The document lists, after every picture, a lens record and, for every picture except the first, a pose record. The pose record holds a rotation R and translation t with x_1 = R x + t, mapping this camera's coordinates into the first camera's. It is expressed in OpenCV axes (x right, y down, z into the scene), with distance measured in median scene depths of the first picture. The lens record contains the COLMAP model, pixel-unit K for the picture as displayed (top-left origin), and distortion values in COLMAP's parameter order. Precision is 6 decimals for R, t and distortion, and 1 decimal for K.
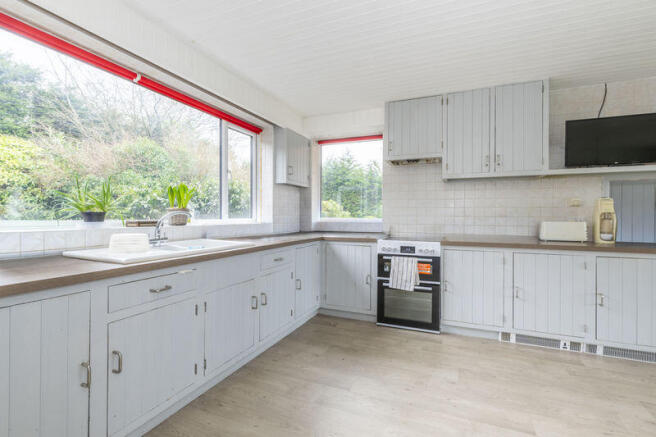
lens RADIAL K [[297.8, 0, 328.8], [0, 297.8, 218.0], [0, 0, 1]] dist [0.000330, 0.000266]
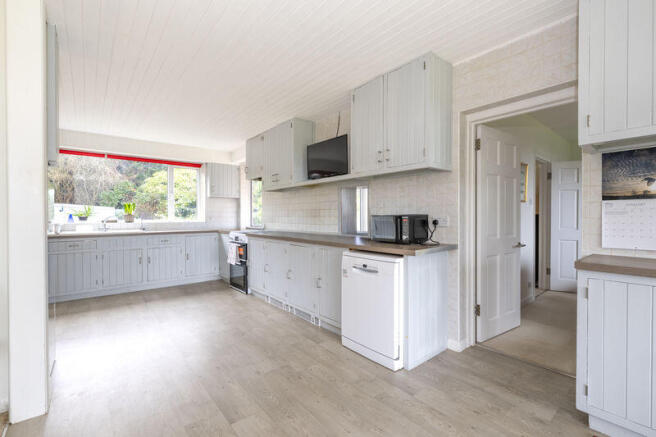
lens RADIAL K [[297.8, 0, 327.4], [0, 297.8, 218.6], [0, 0, 1]] dist [0.000330, 0.000266]
pose [[0.881257, -0.004583, -0.472615, 1.445585], [0.000636, 0.999964, -0.008511, 0.016556], [0.472637, 0.007199, 0.881228, -0.142571]]
